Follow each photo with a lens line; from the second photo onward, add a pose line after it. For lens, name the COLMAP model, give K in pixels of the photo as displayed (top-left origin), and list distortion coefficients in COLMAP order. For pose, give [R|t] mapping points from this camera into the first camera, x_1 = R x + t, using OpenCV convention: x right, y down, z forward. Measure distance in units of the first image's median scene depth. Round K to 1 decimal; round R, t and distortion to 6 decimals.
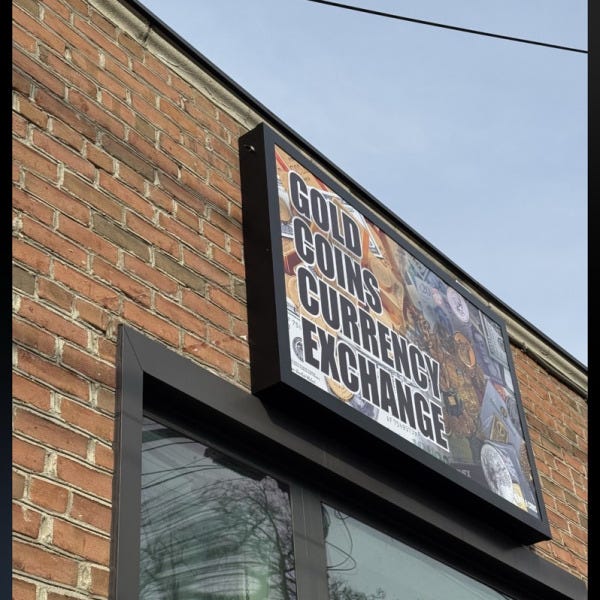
lens RADIAL K [[1084.3, 0, 299.8], [0, 1084.3, 300.2], [0, 0, 1]] dist [0.073646, 0.000000]
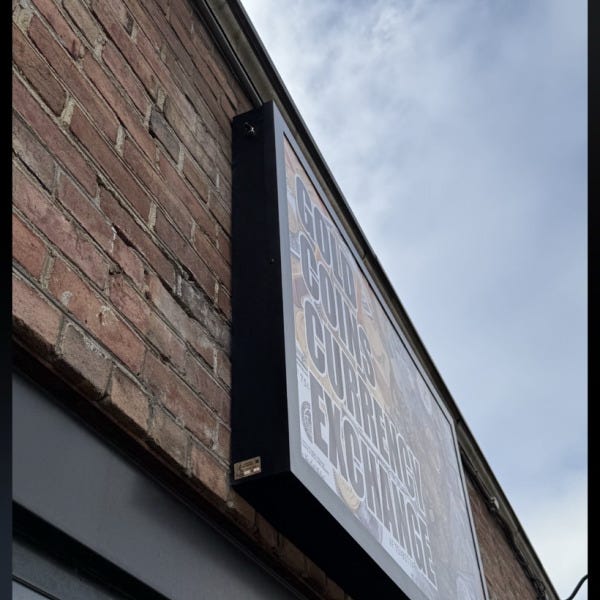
lens RADIAL K [[814.7, 0, 299.2], [0, 814.7, 299.1], [0, 0, 1]] dist [0.123661, 0.000000]
pose [[0.968245, 0.176530, 0.177029, -0.091766], [-0.156670, 0.980260, -0.120603, 0.030412], [-0.194824, 0.089038, 0.976788, 0.481826]]
